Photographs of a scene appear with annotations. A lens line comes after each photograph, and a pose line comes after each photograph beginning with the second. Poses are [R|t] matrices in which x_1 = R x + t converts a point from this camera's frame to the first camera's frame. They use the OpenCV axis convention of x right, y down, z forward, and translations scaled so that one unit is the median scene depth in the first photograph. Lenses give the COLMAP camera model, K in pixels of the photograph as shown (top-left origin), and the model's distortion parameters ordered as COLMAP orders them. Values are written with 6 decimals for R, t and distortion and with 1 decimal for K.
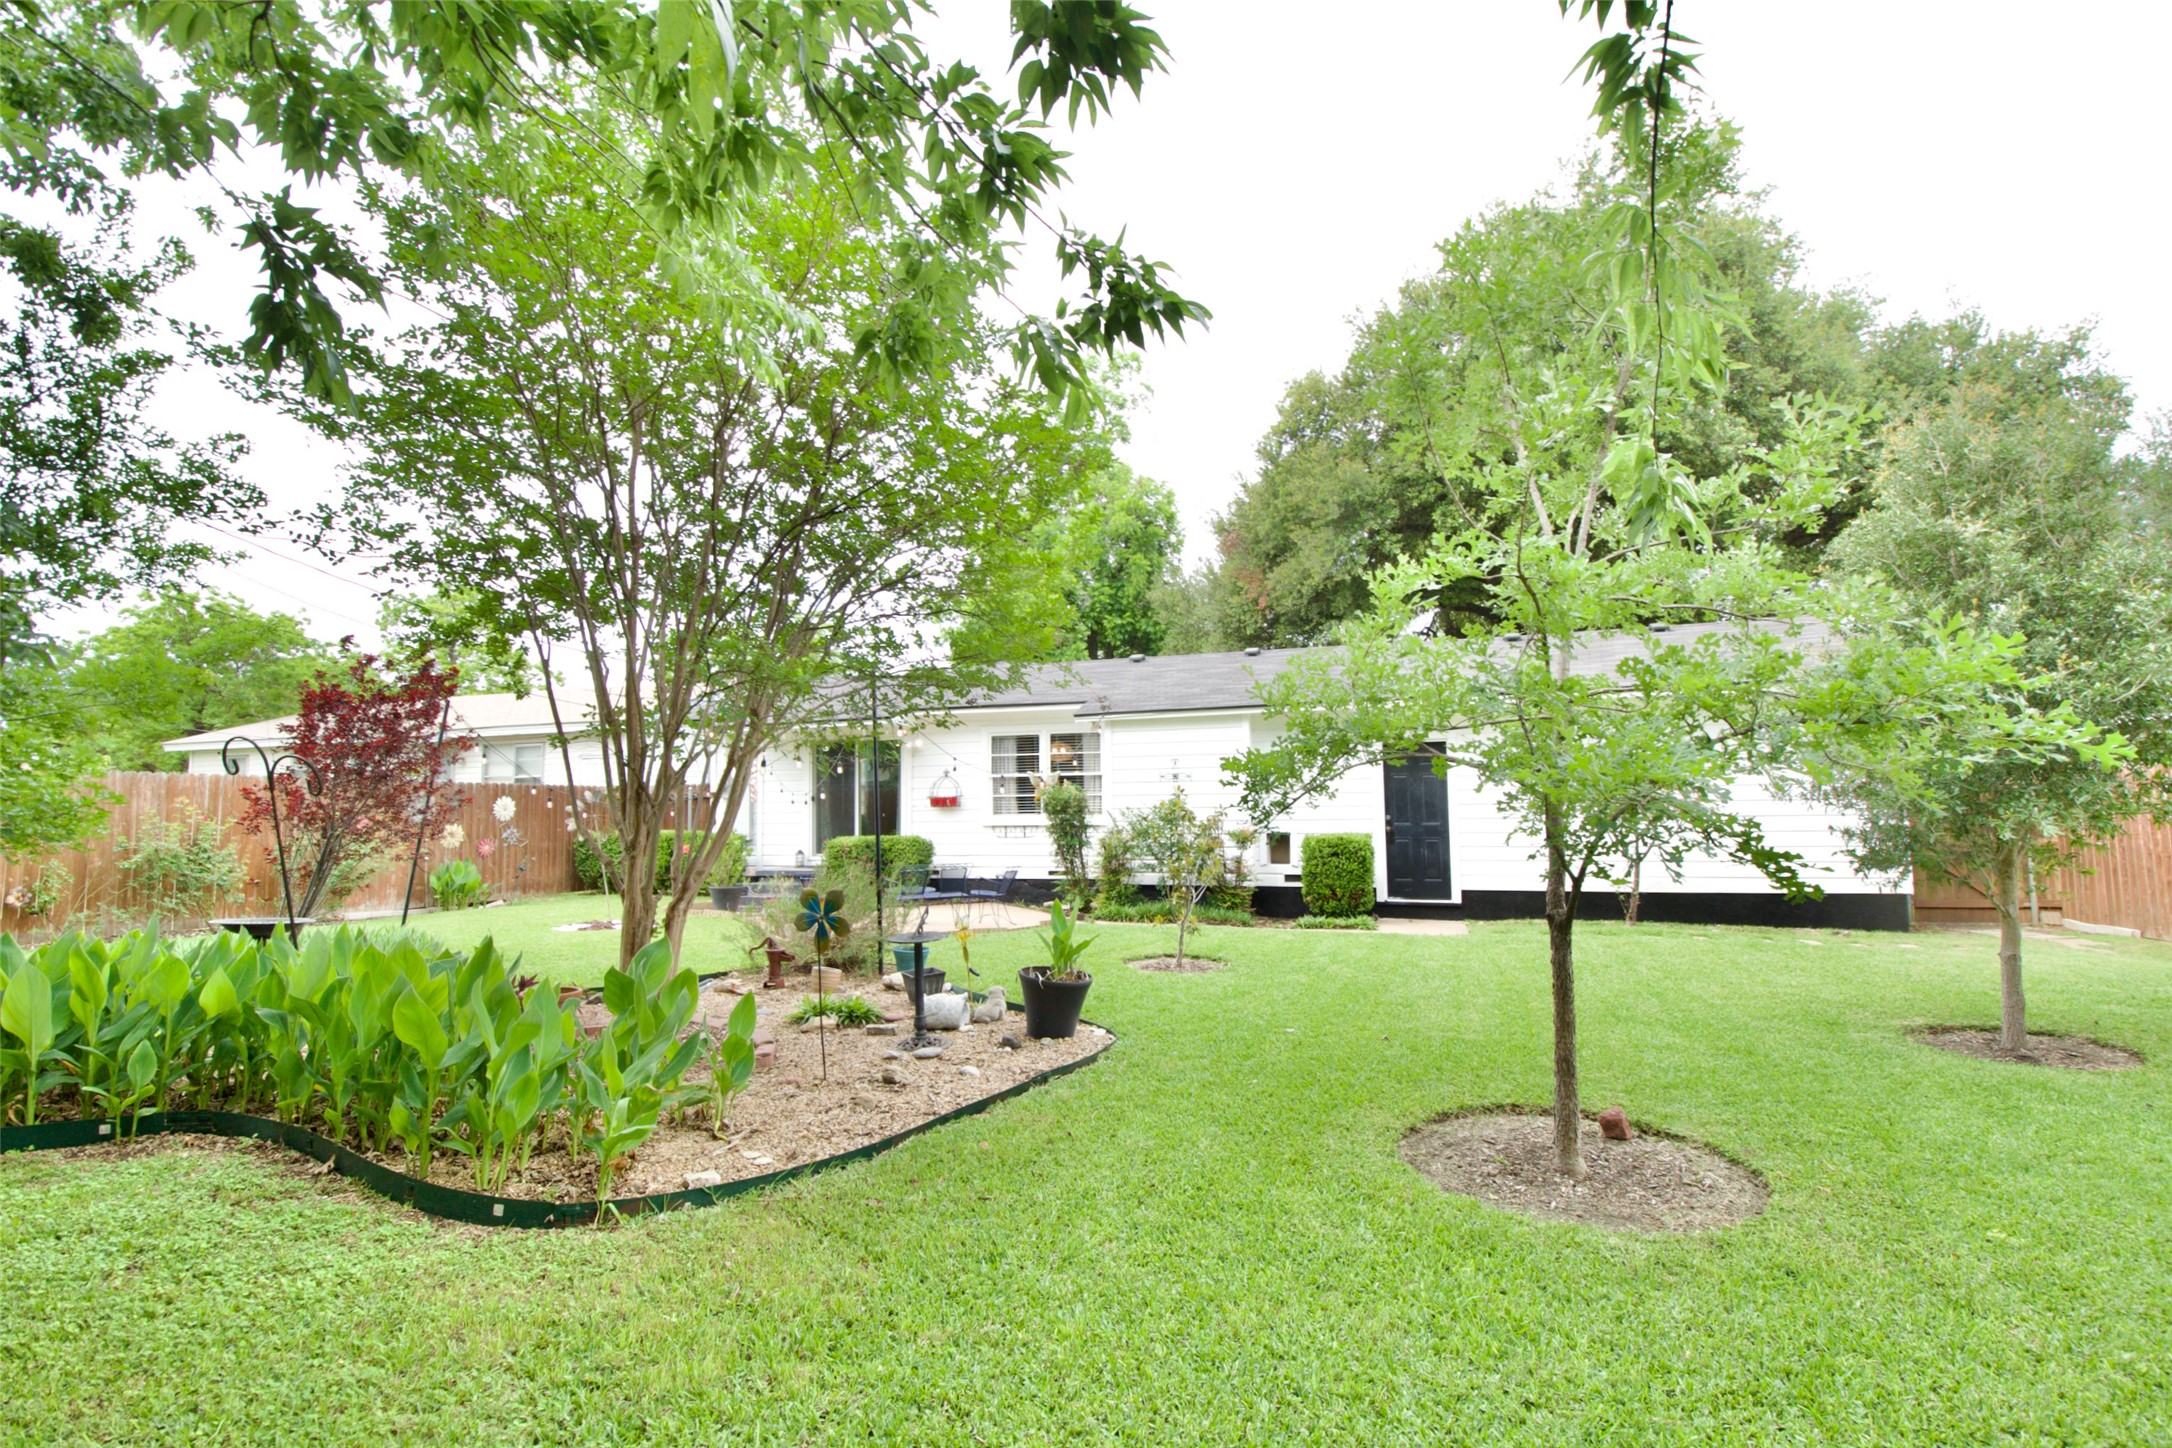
lens RADIAL K [[953.1, 0, 1085.3], [0, 953.1, 739.6], [0, 0, 1]] dist [0.016458, -0.023392]
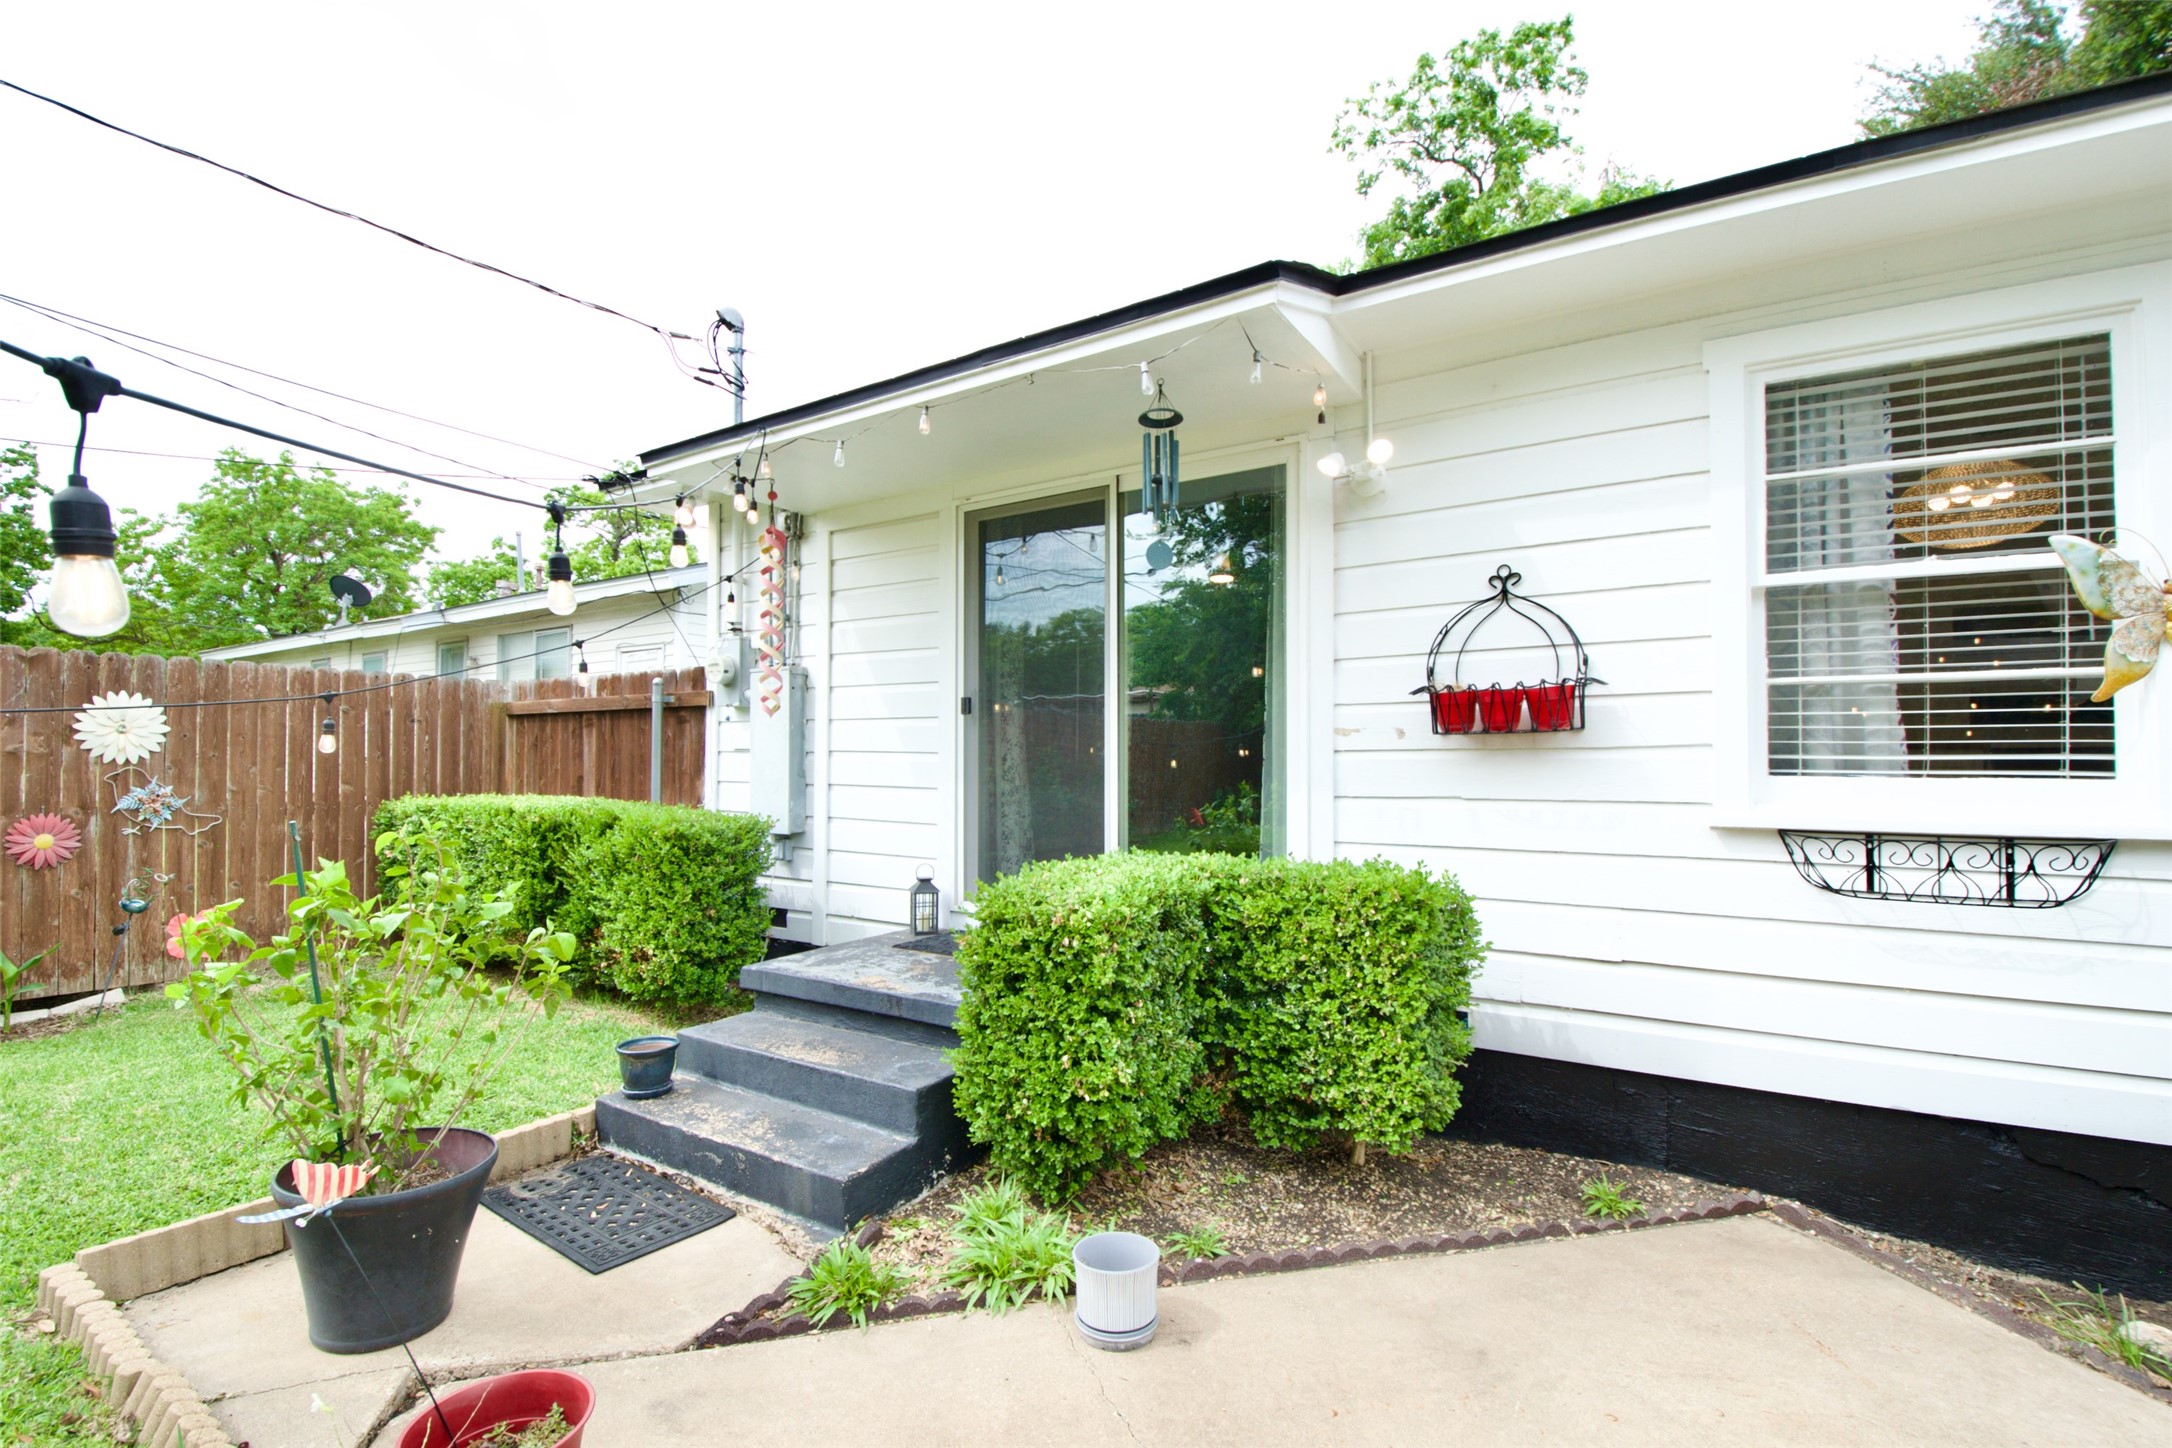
lens RADIAL K [[953.1, 0, 1085.3], [0, 953.1, 739.6], [0, 0, 1]] dist [0.016458, -0.023392]
pose [[0.967275, 0.005478, -0.253670, -0.222015], [0.010422, 0.998065, 0.061293, 0.068957], [0.253515, -0.061931, 0.965347, 0.911452]]
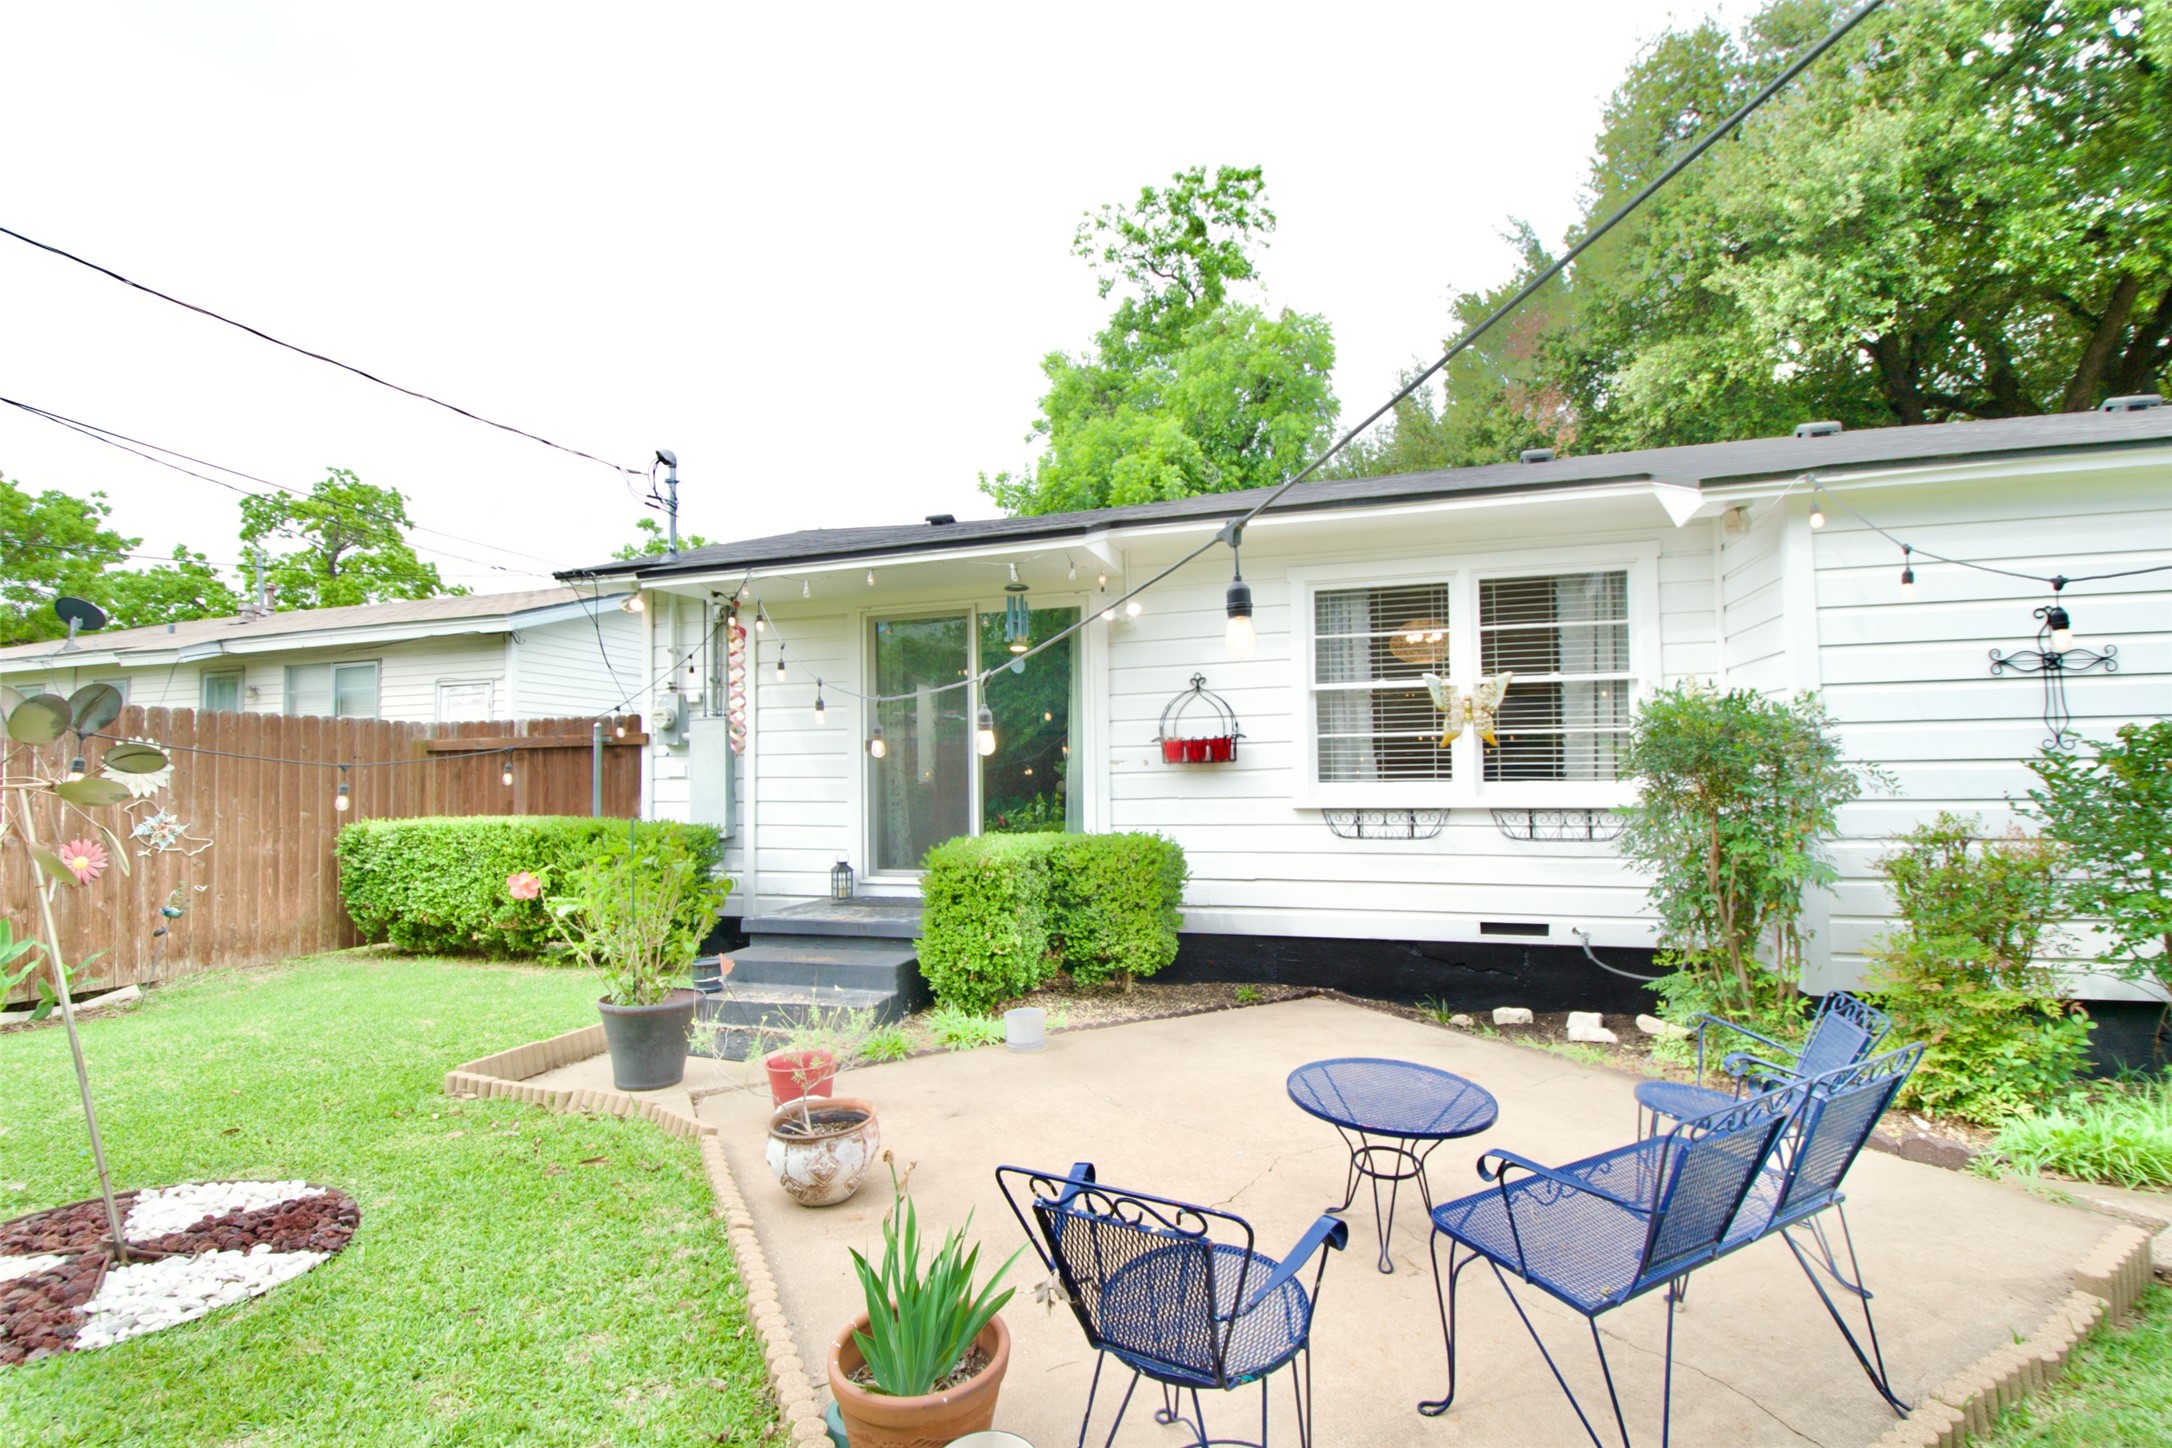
lens RADIAL K [[975.7, 0, 1084.0], [0, 975.7, 750.7], [0, 0, 1]] dist [0.016292, -0.024677]
pose [[0.999884, -0.005066, 0.014395, -0.244140], [0.004242, 0.998383, 0.056695, 0.049130], [-0.014659, -0.056628, 0.998288, 0.687665]]
